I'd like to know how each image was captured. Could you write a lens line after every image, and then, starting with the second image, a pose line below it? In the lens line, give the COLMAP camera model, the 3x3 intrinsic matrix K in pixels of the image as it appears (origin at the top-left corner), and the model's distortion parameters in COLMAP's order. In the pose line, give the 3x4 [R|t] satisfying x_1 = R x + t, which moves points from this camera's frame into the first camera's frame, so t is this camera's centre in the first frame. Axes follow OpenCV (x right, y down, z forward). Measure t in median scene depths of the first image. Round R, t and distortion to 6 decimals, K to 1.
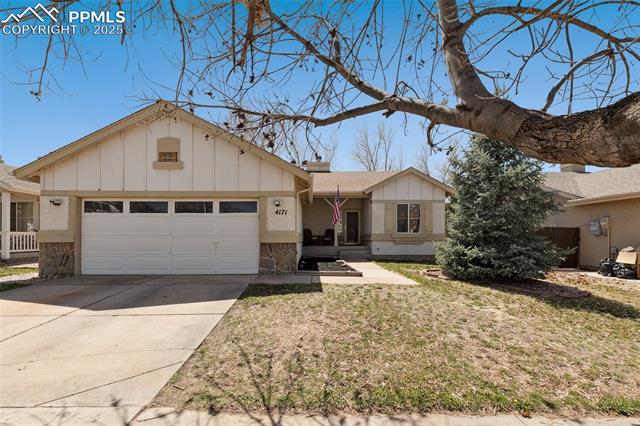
lens RADIAL K [[295.1, 0, 332.7], [0, 295.1, 239.8], [0, 0, 1]] dist [0.000054, -0.000161]
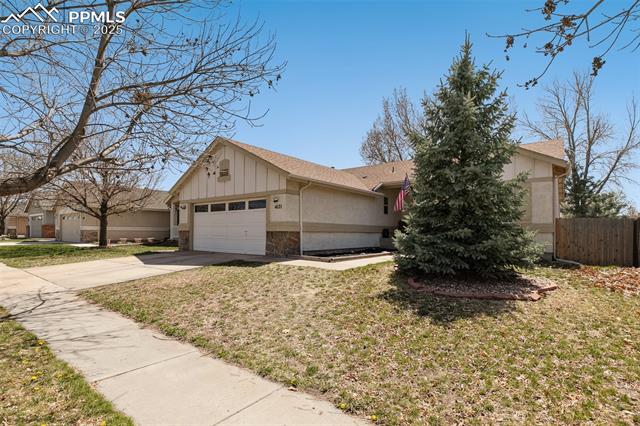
lens RADIAL K [[330.2, 0, 315.6], [0, 330.2, 214.5], [0, 0, 1]] dist [-0.002434, 0.000010]
pose [[0.775287, -0.030778, -0.630859, 0.828216], [0.003529, 0.999008, -0.044401, 0.001665], [0.631599, 0.032198, 0.774626, 0.014480]]
